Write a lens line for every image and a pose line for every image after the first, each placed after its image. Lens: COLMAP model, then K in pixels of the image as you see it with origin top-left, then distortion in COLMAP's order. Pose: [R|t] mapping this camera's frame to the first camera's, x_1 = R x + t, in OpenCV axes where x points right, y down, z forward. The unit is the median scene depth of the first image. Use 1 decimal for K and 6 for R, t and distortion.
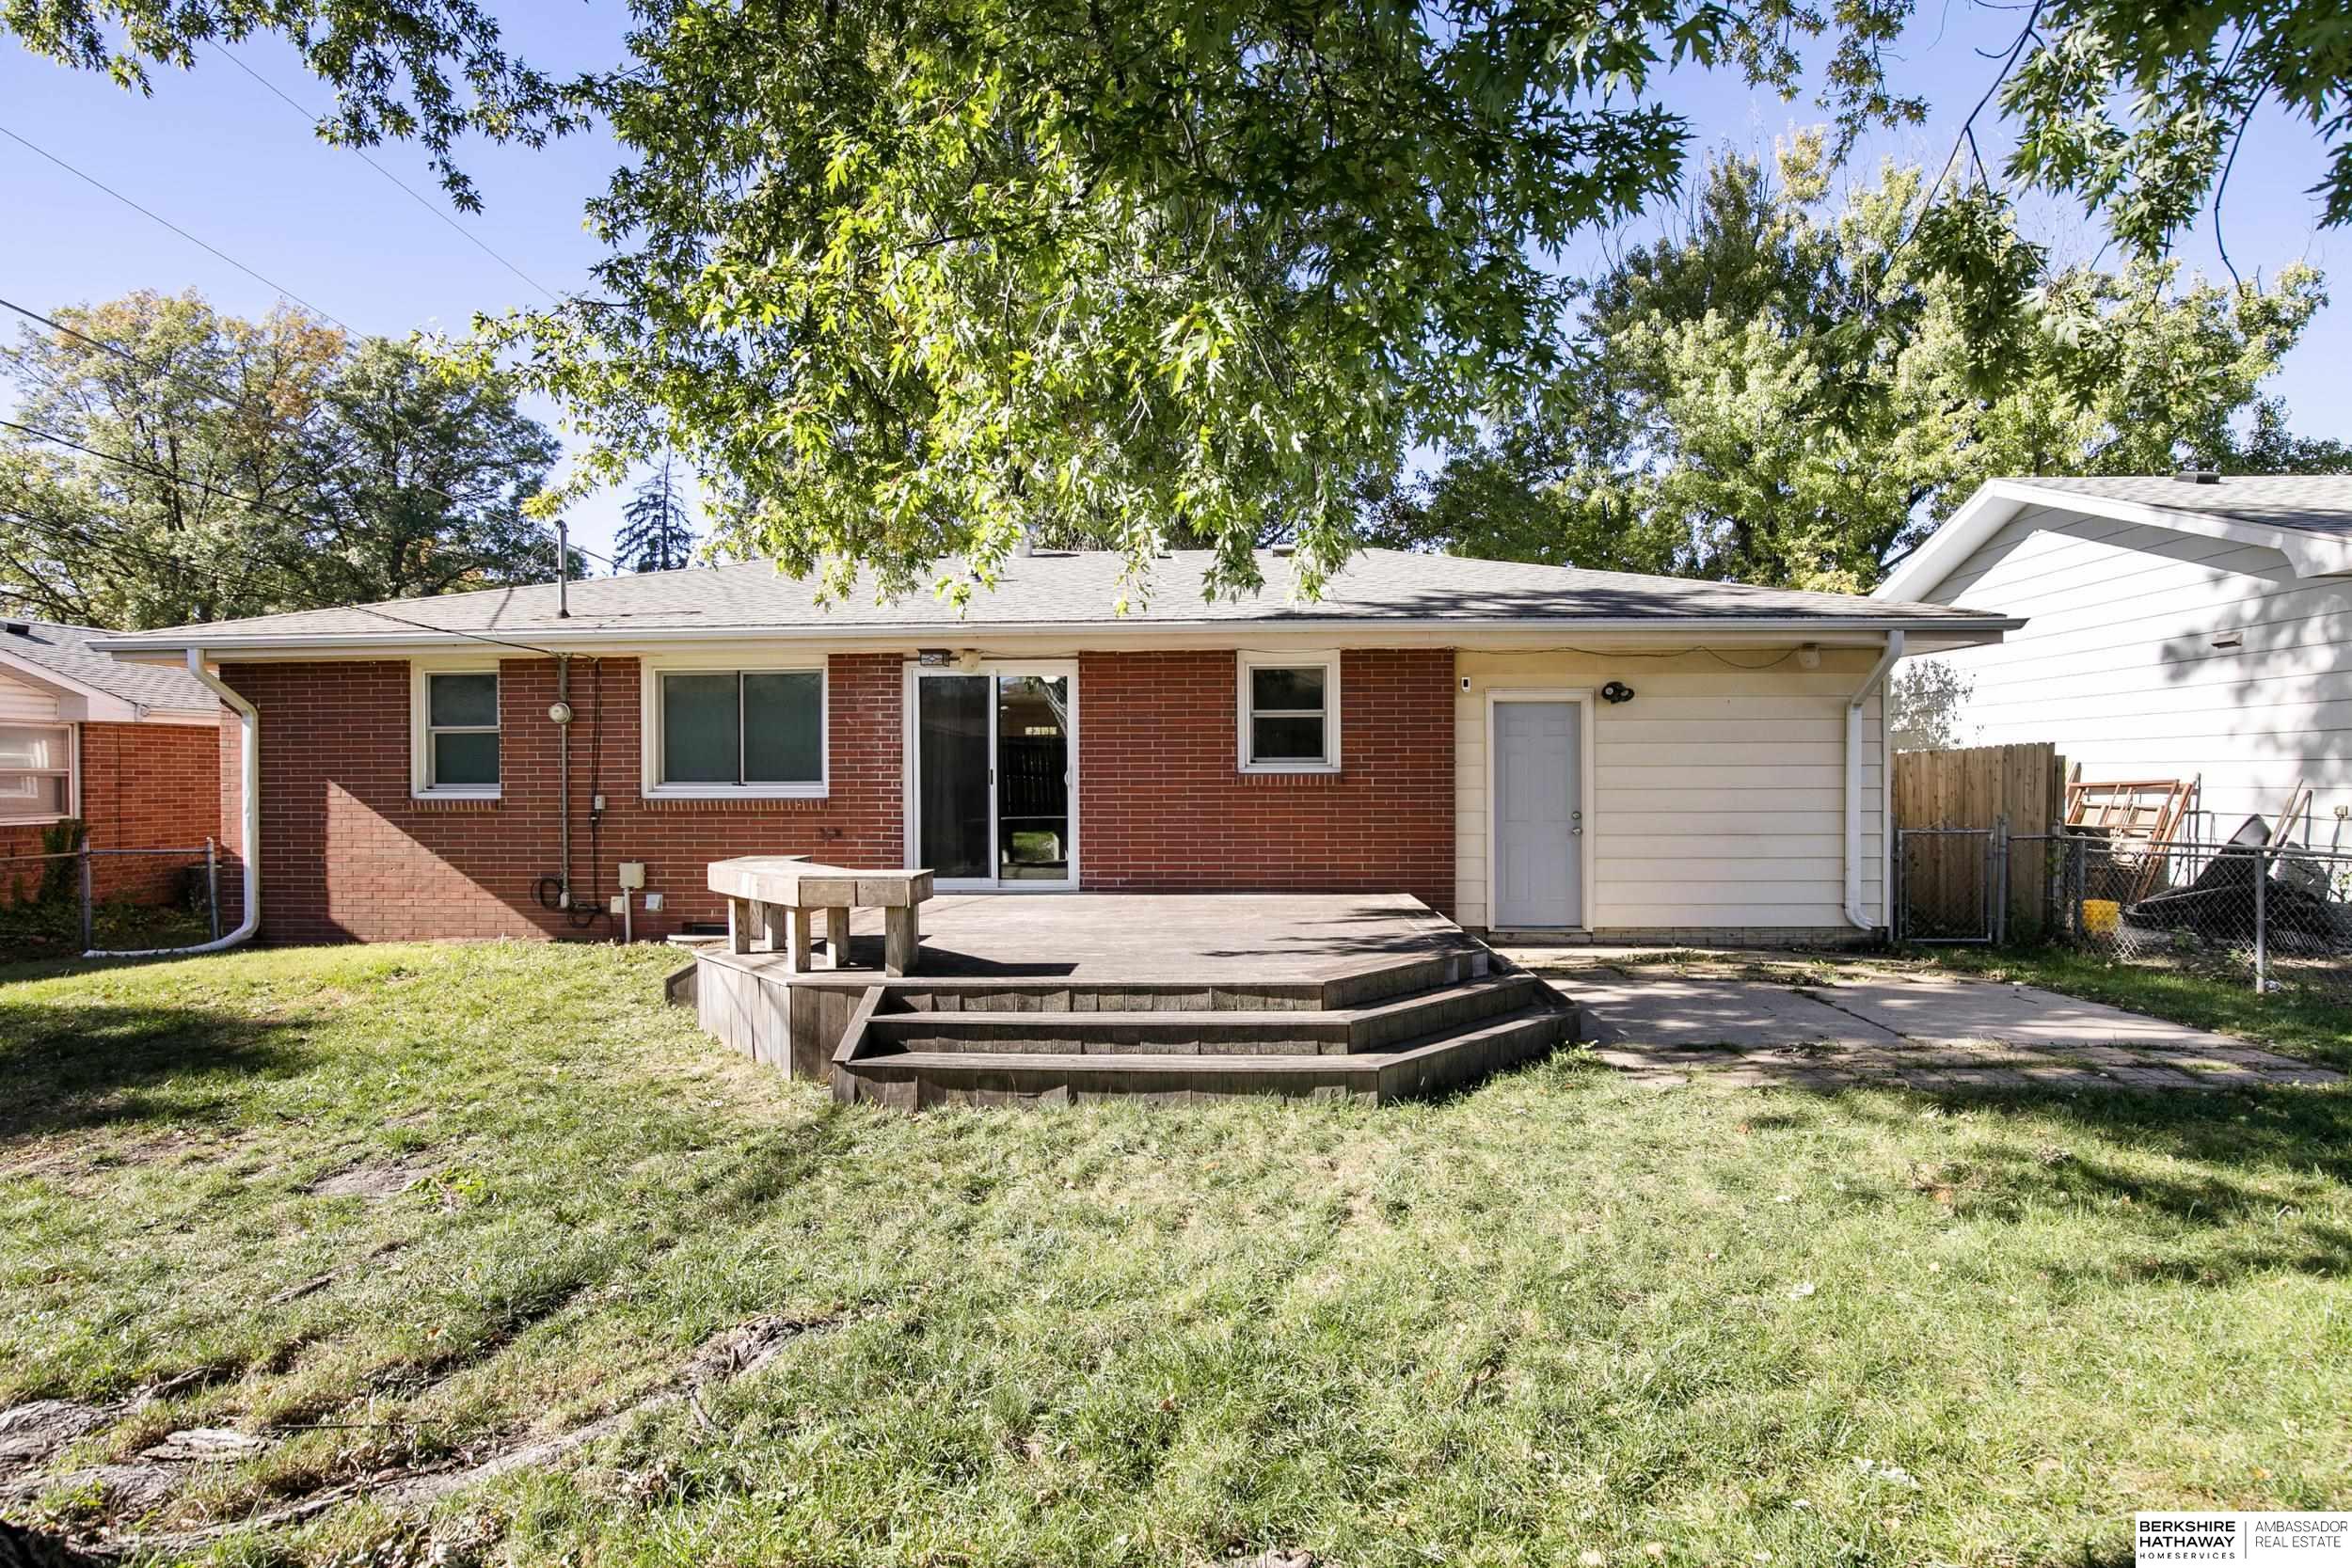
lens RADIAL K [[1075.9, 0, 1174.0], [0, 1075.9, 787.3], [0, 0, 1]] dist [0.004591, -0.001546]
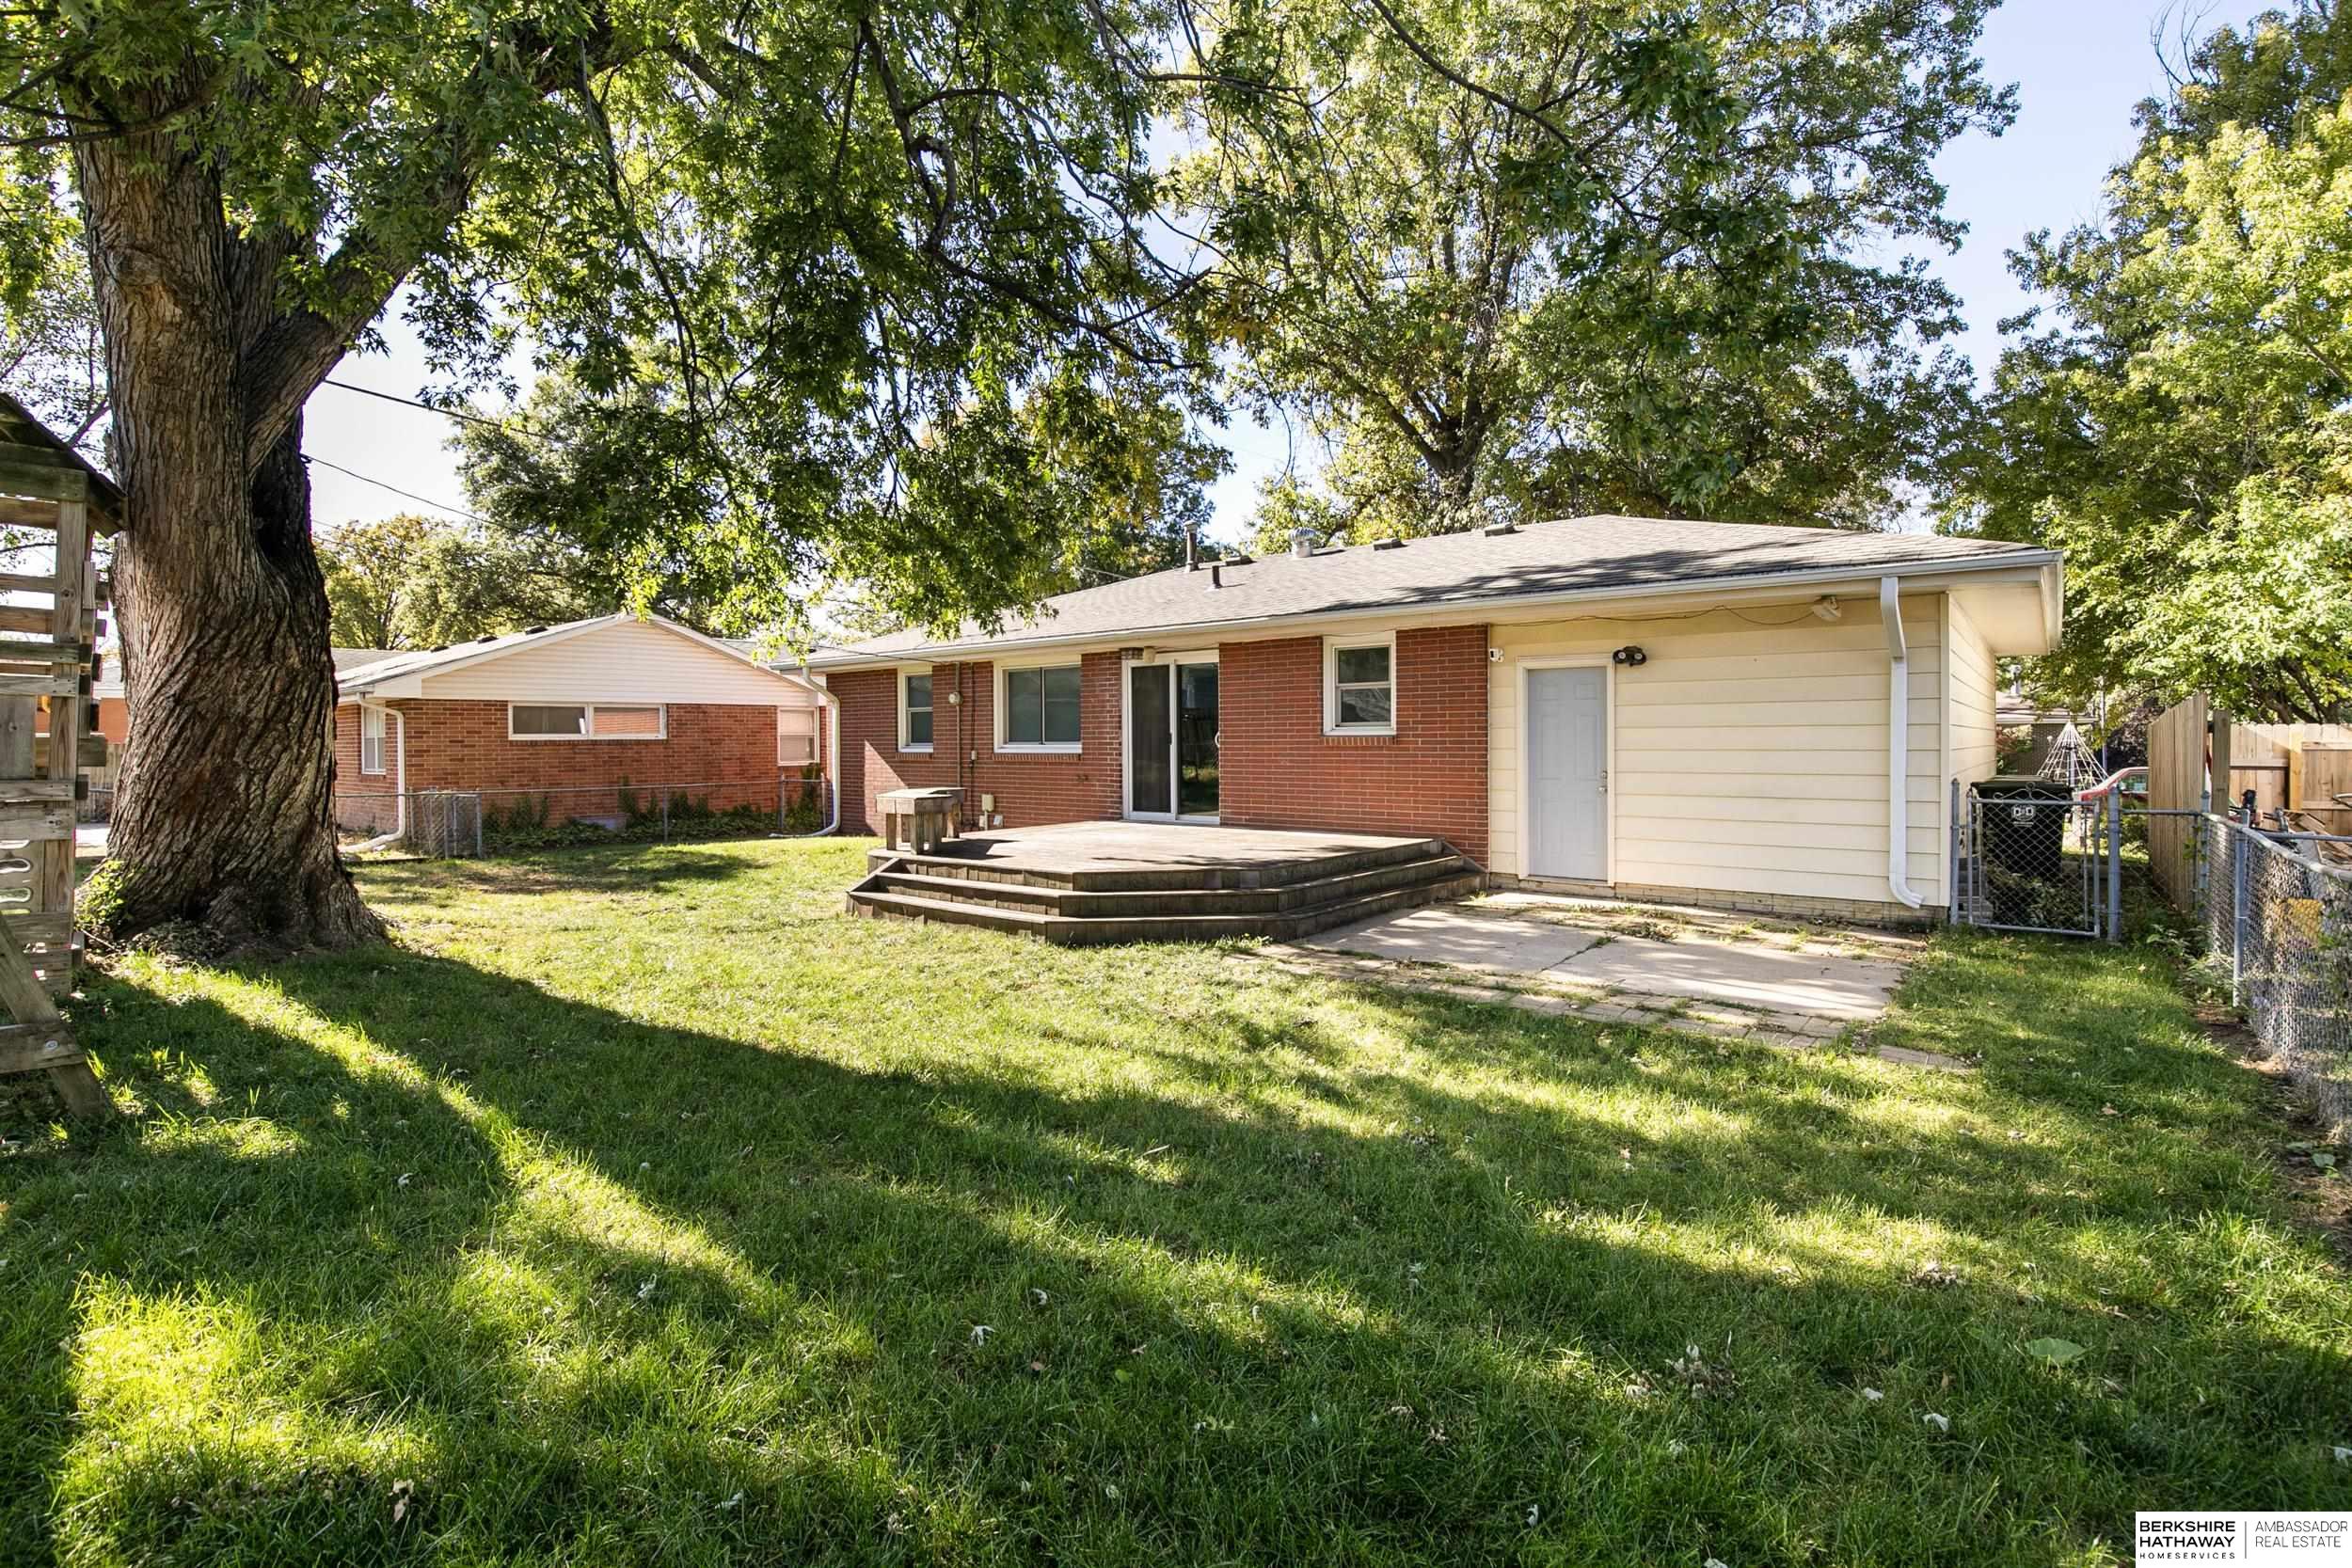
lens RADIAL K [[1075.9, 0, 1198.8], [0, 1075.9, 761.4], [0, 0, 1]] dist [0.004591, -0.001546]
pose [[0.811024, 0.011973, -0.584890, 0.663310], [-0.006356, 0.999912, 0.011654, 0.002909], [0.584978, -0.005734, 0.811029, -0.077242]]
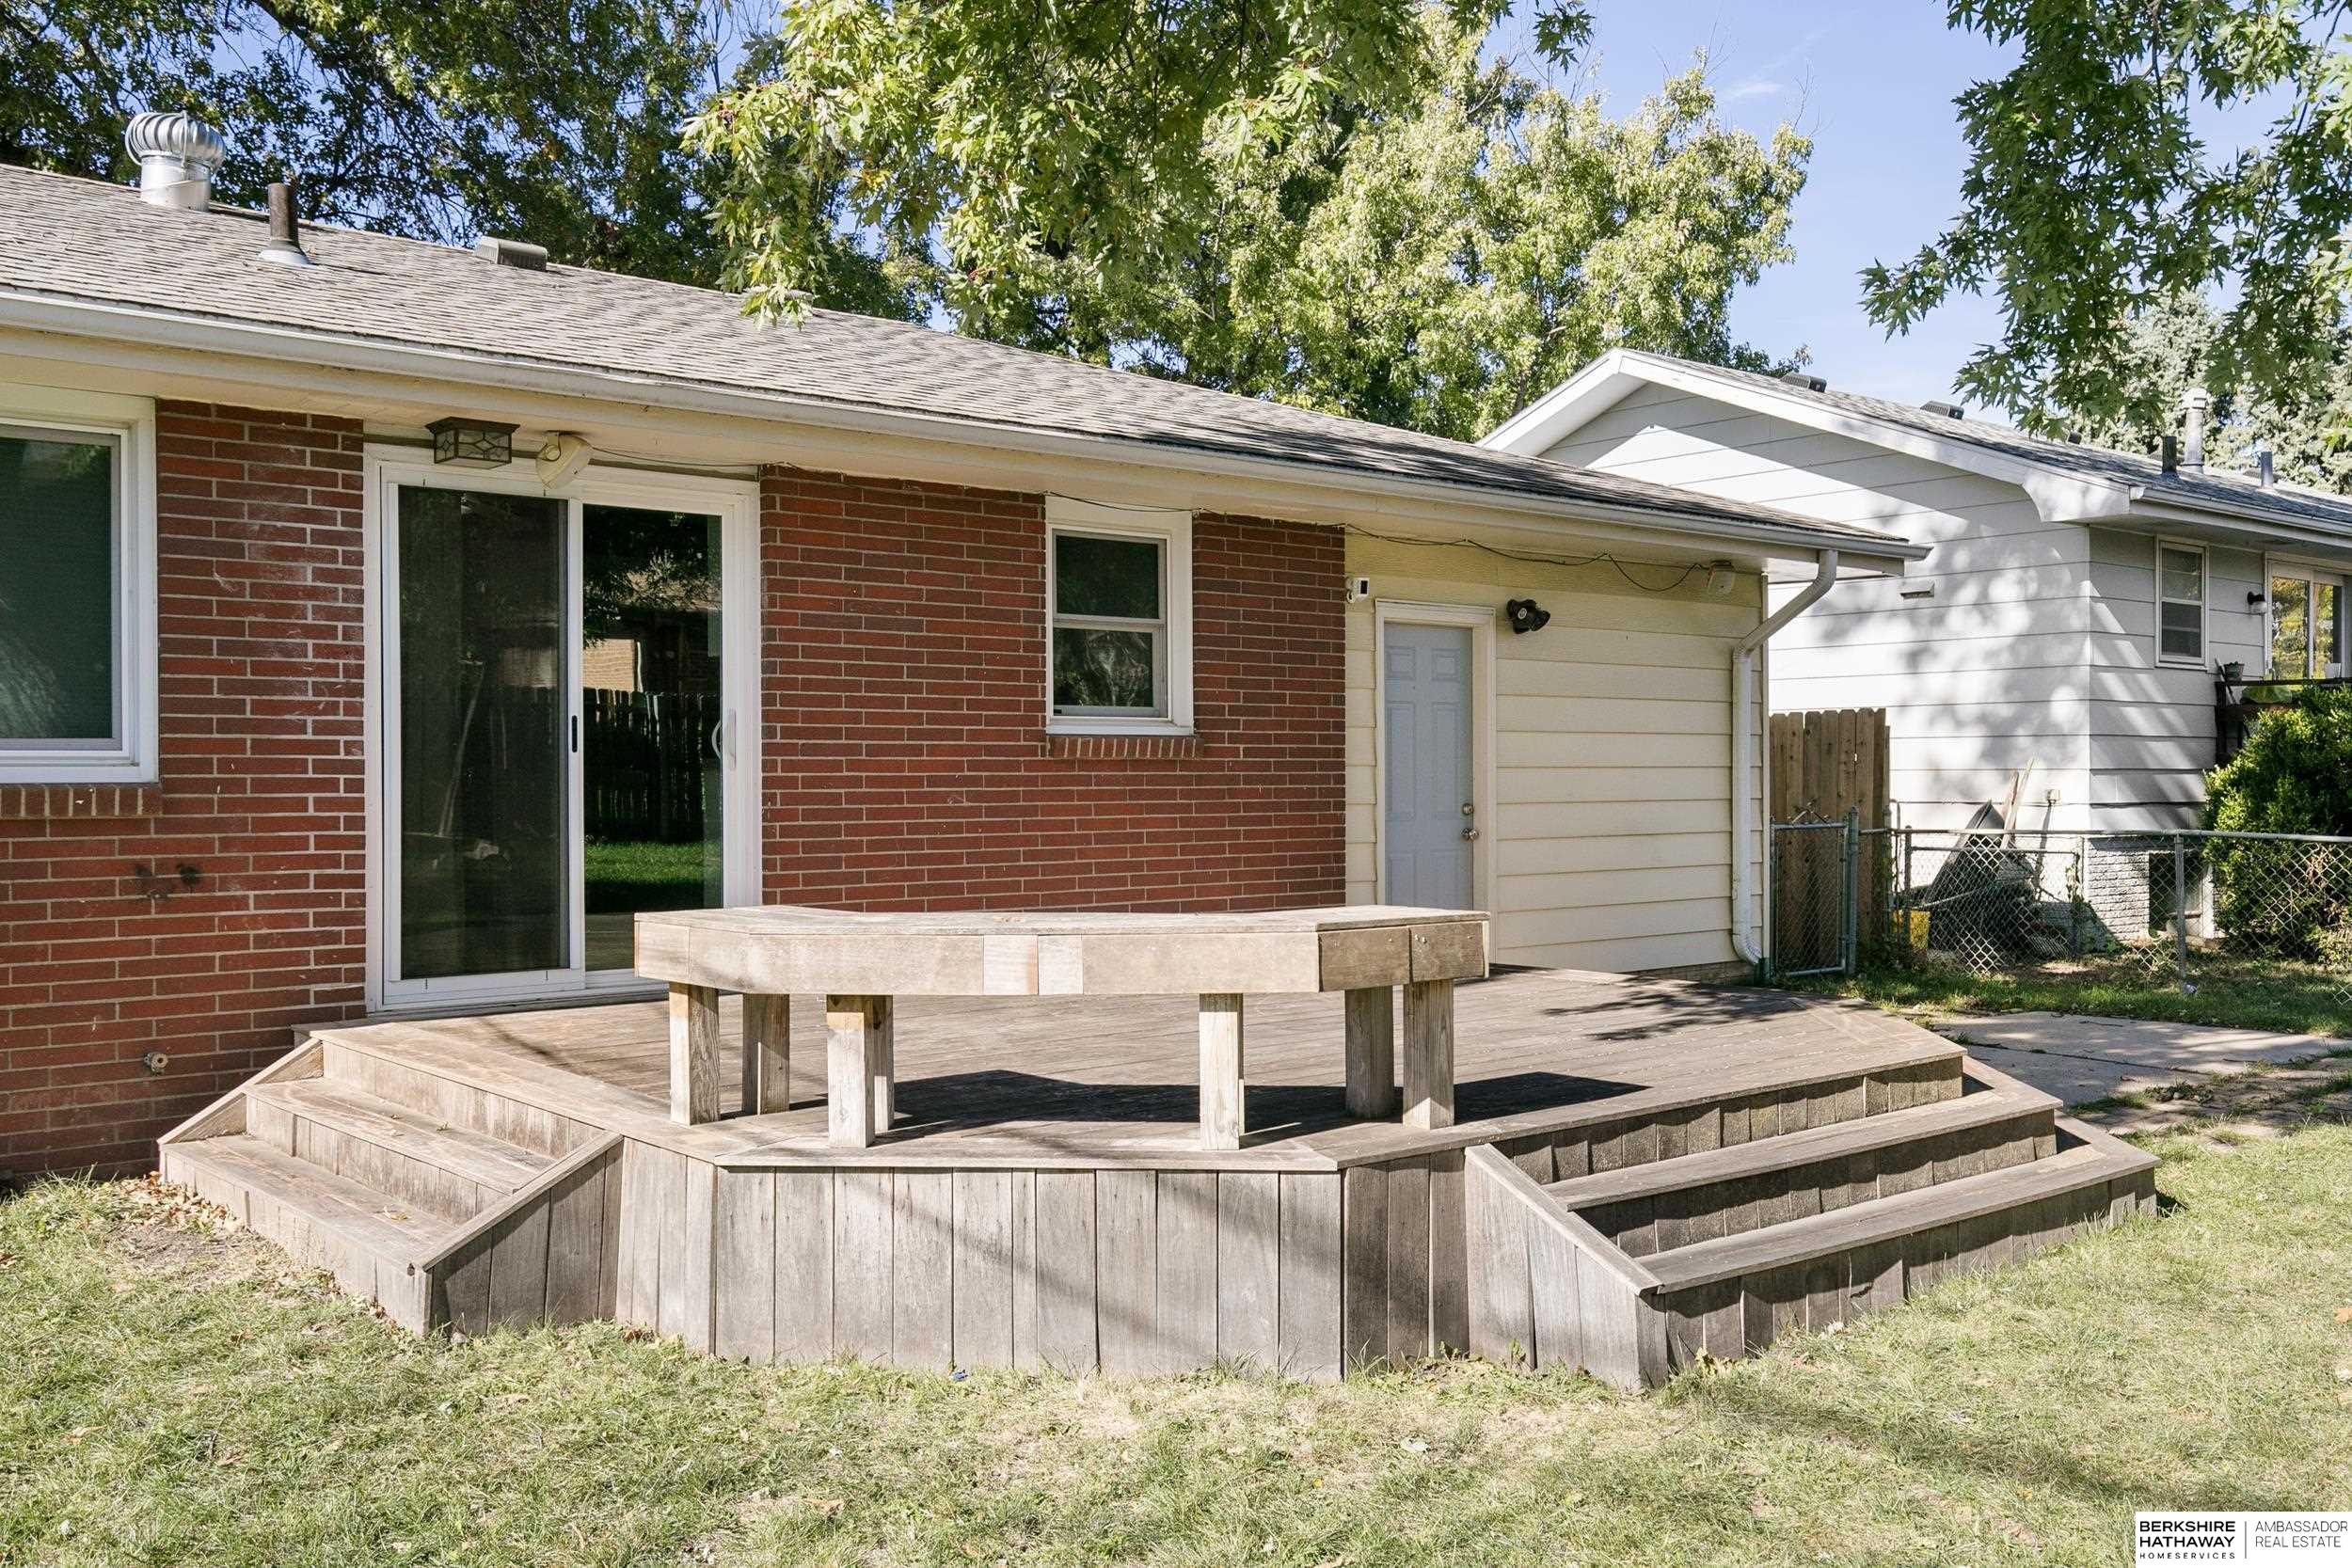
lens RADIAL K [[2106.2, 0, 1184.2], [0, 2106.2, 792.0], [0, 0, 1]] dist [0.033949, -0.001414]
pose [[0.729776, -0.003440, 0.683678, -0.579908], [0.003515, 0.999993, 0.001280, 0.013733], [-0.683678, 0.001469, 0.729783, 0.222702]]
